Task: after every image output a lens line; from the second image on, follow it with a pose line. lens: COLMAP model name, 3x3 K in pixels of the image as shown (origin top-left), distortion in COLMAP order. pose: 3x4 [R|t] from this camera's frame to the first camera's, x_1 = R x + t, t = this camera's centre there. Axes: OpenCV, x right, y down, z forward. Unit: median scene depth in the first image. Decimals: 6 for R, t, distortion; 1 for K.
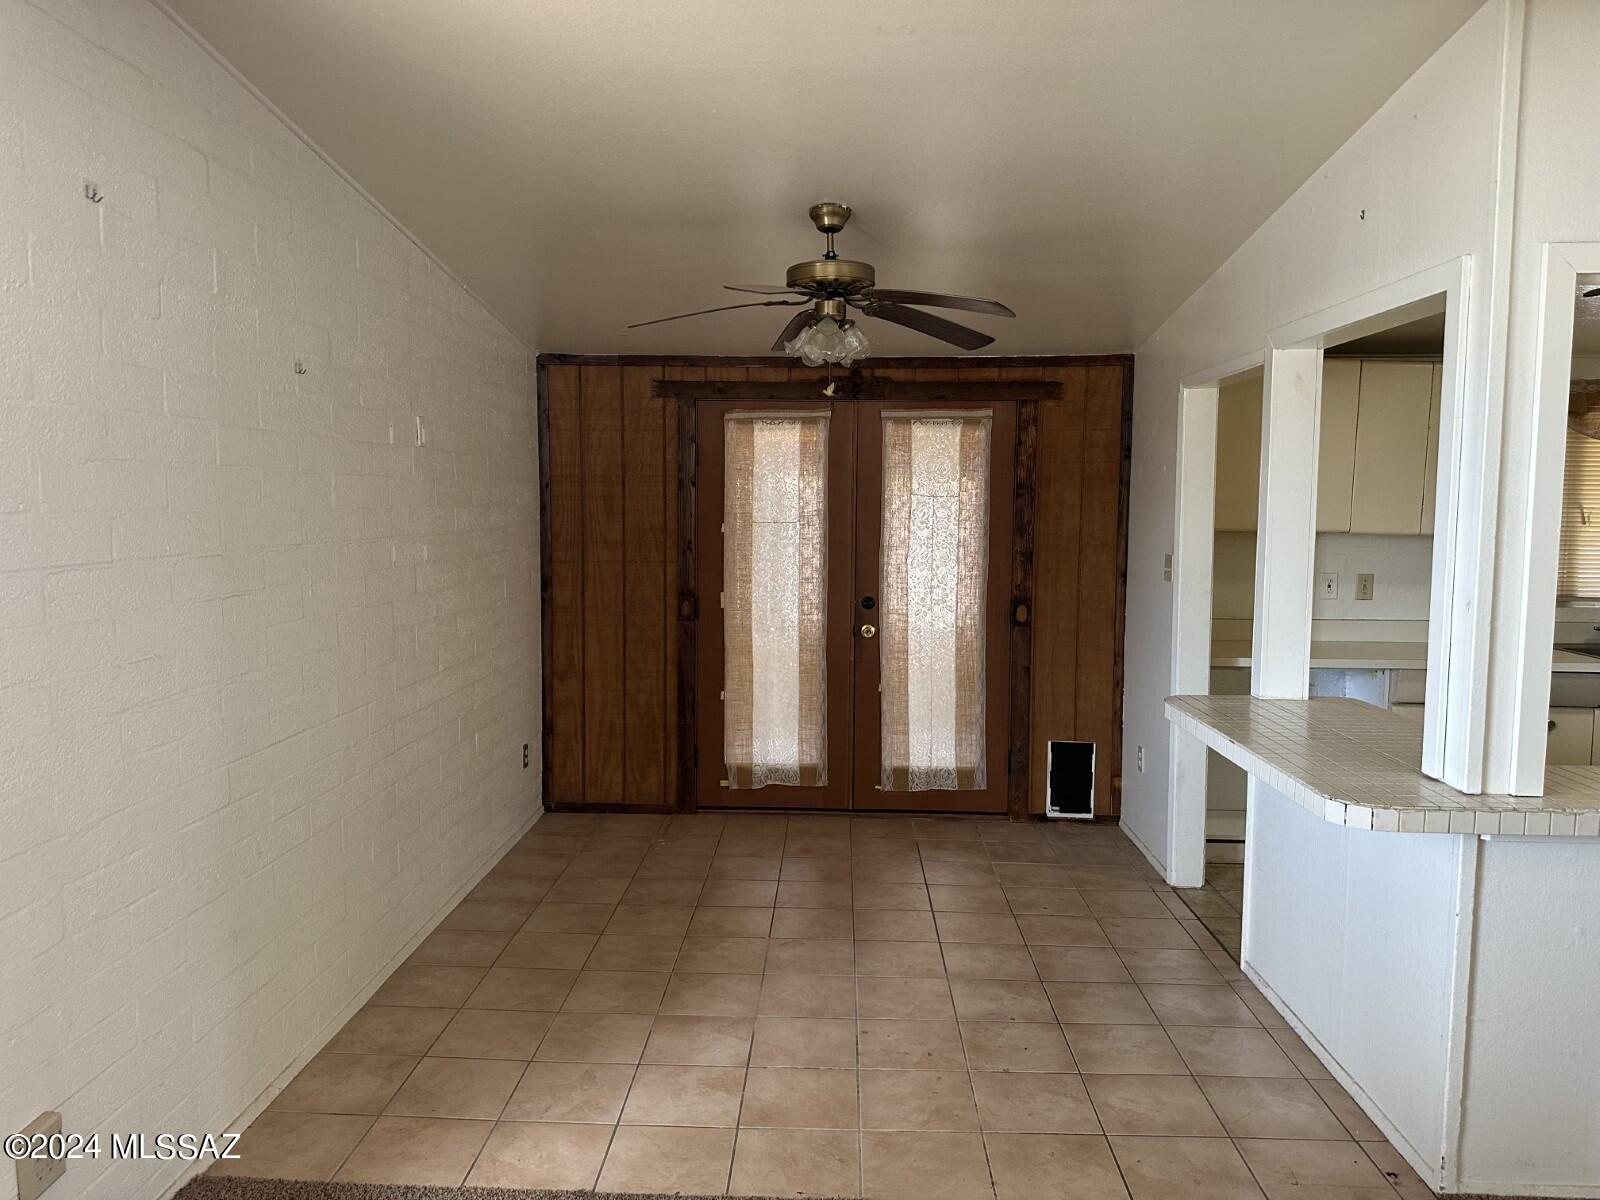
lens RADIAL K [[1115.2, 0, 798.4], [0, 1115.2, 563.3], [0, 0, 1]] dist [0.031773, -0.030408]
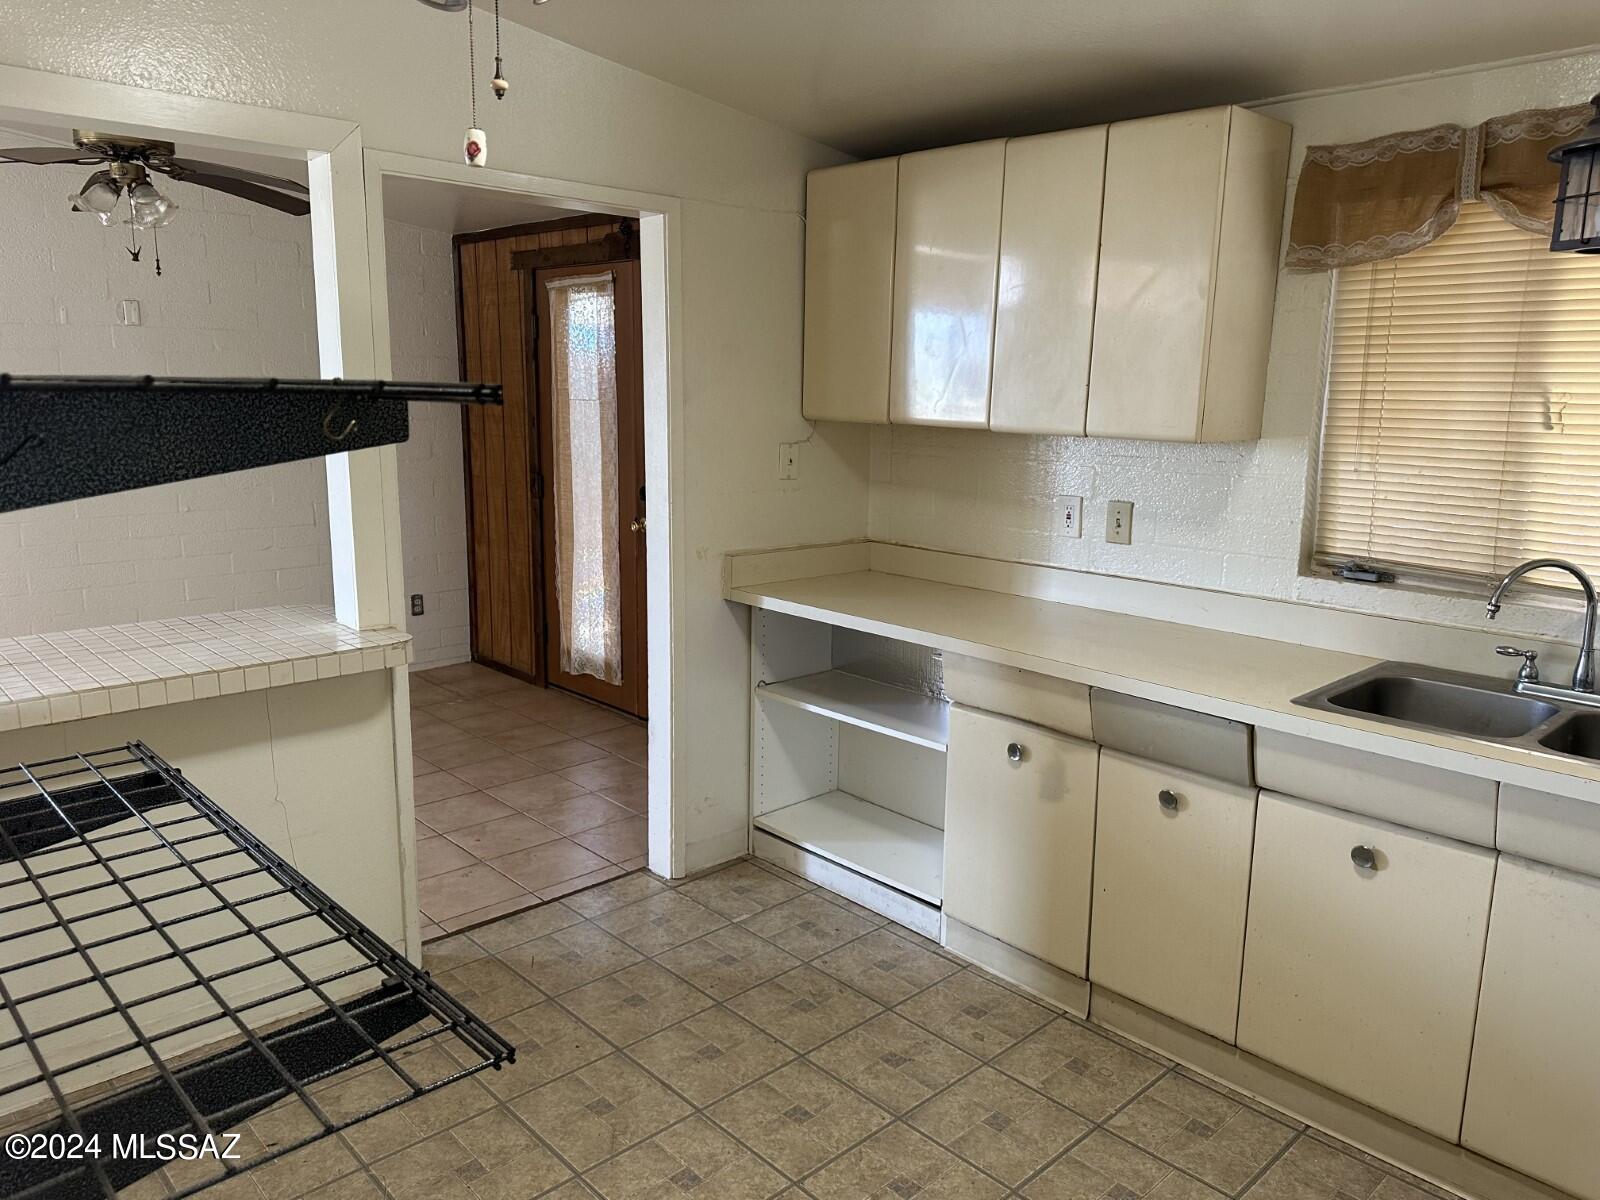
lens RADIAL K [[1142.7, 0, 800.0], [0, 1142.7, 600.0], [0, 0, 1]] dist [-0.000302, -0.000634]
pose [[0.715429, 0.135189, -0.685481, 0.791047], [-0.047600, 0.988254, 0.145221, -0.018444], [0.697062, -0.071266, 0.713461, 0.432468]]
